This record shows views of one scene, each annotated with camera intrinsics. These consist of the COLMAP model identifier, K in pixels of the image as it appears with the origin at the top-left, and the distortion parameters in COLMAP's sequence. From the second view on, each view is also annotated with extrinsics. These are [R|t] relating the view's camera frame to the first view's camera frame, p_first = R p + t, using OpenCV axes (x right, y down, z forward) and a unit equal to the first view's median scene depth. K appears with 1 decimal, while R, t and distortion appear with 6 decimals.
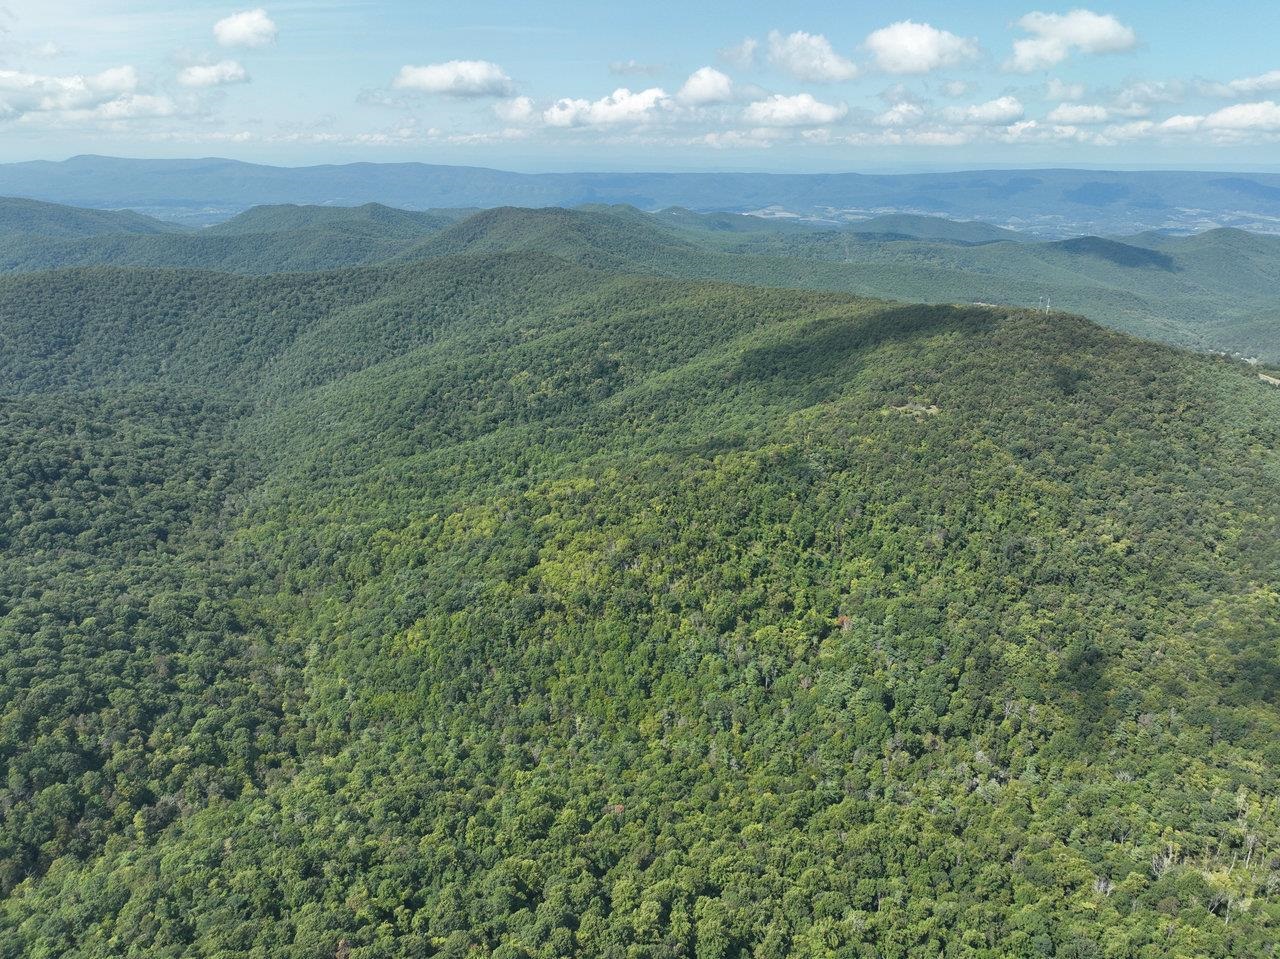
lens RADIAL K [[898.3, 0, 638.2], [0, 898.3, 481.0], [0, 0, 1]] dist [0.000422, 0.015088]
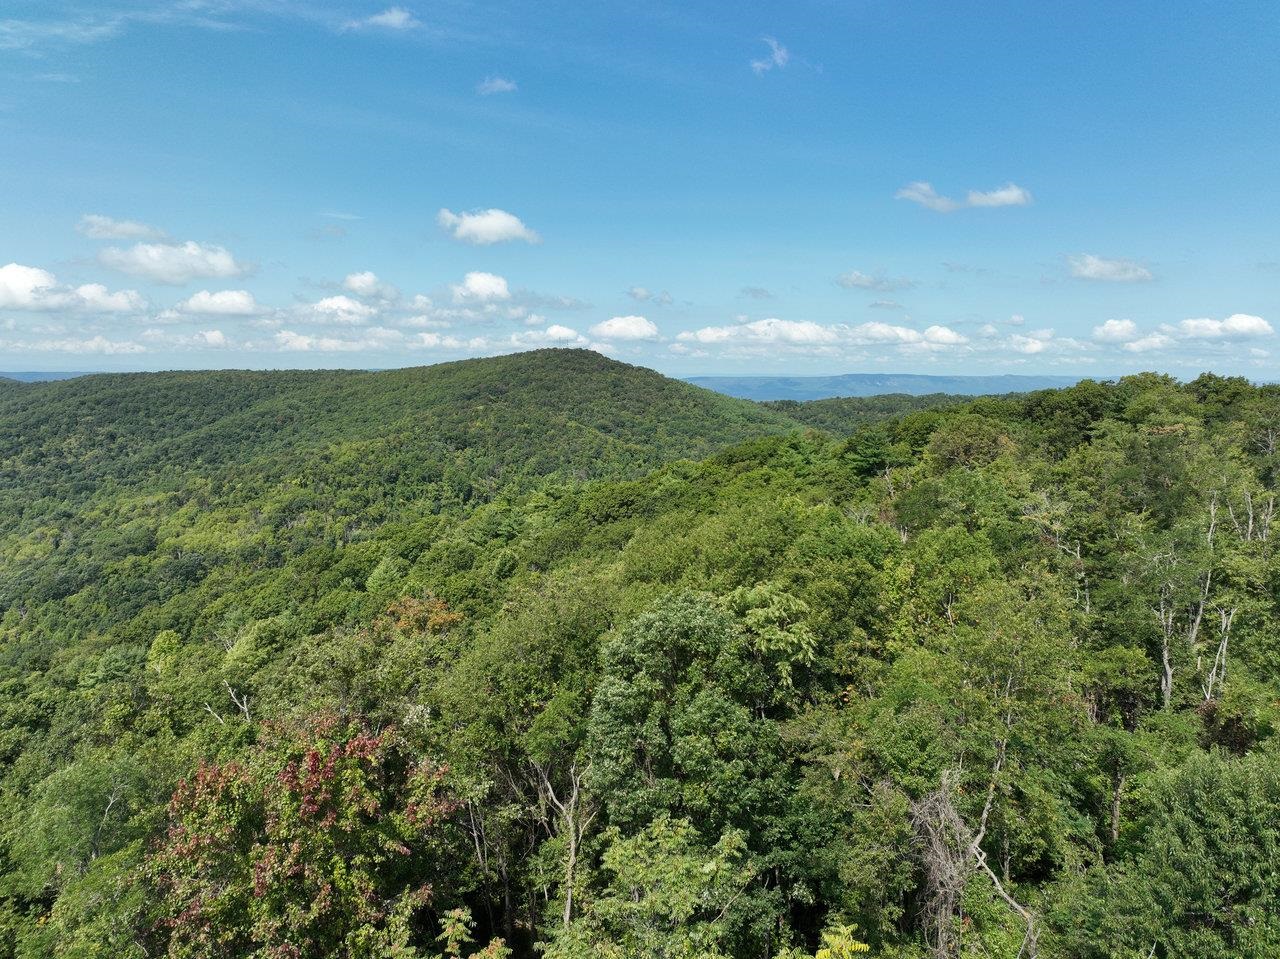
lens RADIAL K [[898.3, 0, 648.0], [0, 898.3, 482.0], [0, 0, 1]] dist [0.000422, 0.015088]
pose [[0.790940, -0.072201, 0.607619, -0.189613], [0.203156, 0.967671, -0.149464, 0.184443], [-0.577184, 0.241659, 0.780039, 0.094236]]
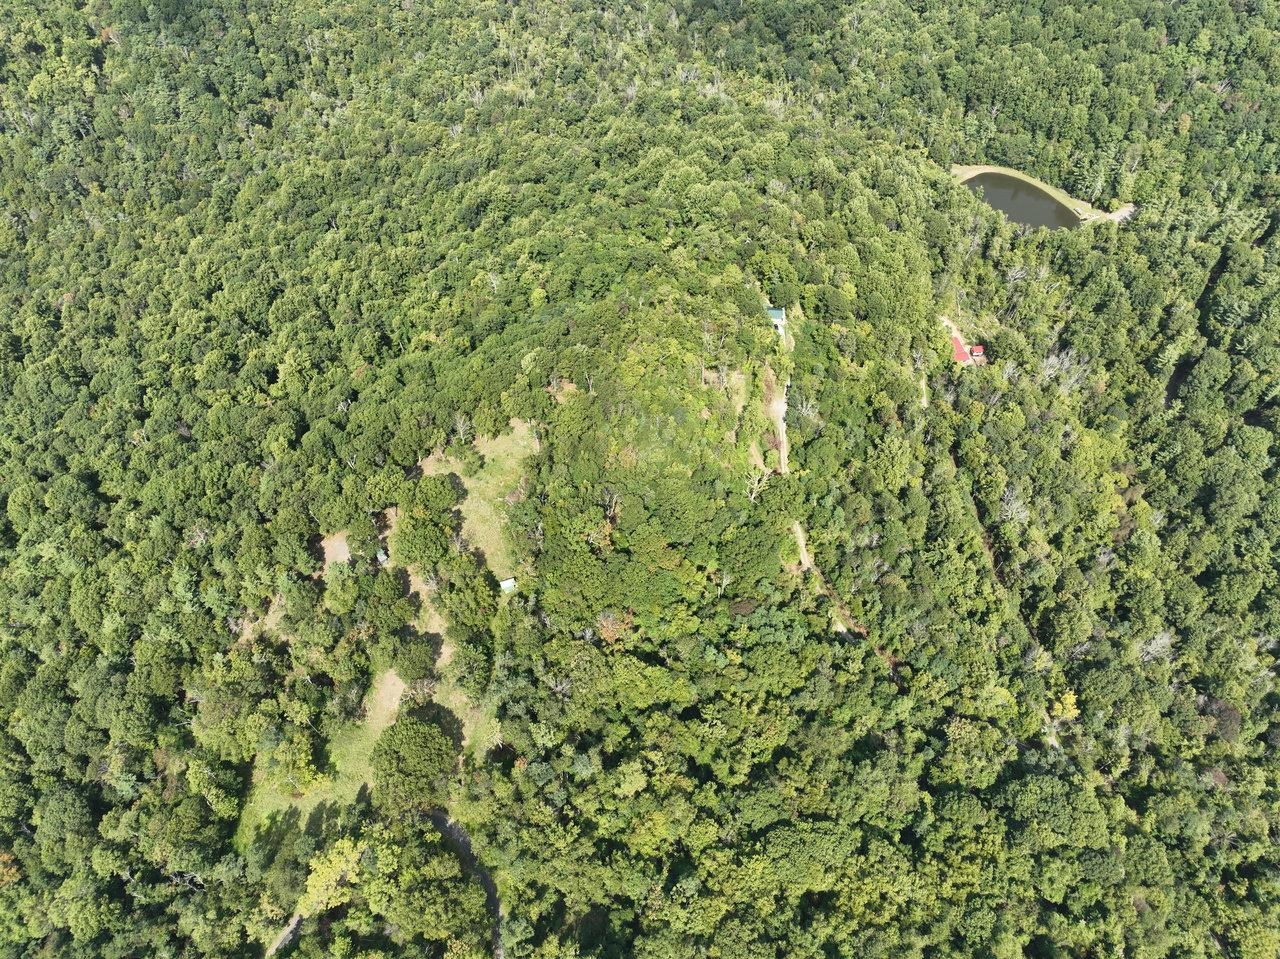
lens RADIAL K [[898.3, 0, 649.5], [0, 898.3, 475.4], [0, 0, 1]] dist [0.000422, 0.015088]
pose [[0.601989, -0.647408, 0.467410, -0.105869], [0.261146, 0.712791, 0.650947, 0.014749], [-0.754594, -0.269800, 0.598161, -0.052807]]
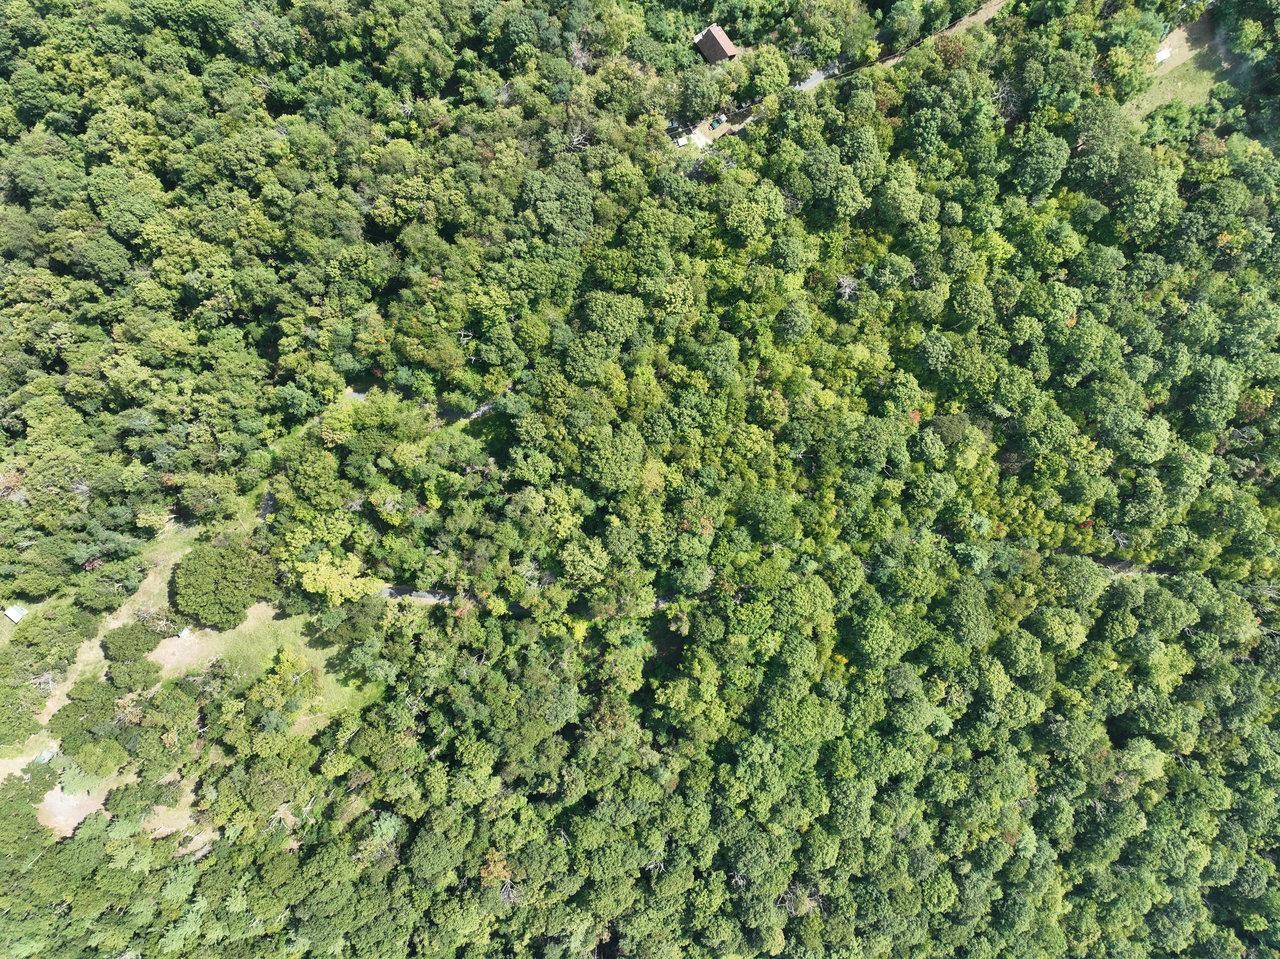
lens RADIAL K [[898.3, 0, 651.2], [0, 898.3, 474.1], [0, 0, 1]] dist [0.000422, 0.015088]
pose [[-0.984464, -0.173939, -0.023973, -0.175426], [0.039245, -0.351058, 0.935531, 0.001584], [-0.171142, 0.920056, 0.352430, -0.015394]]
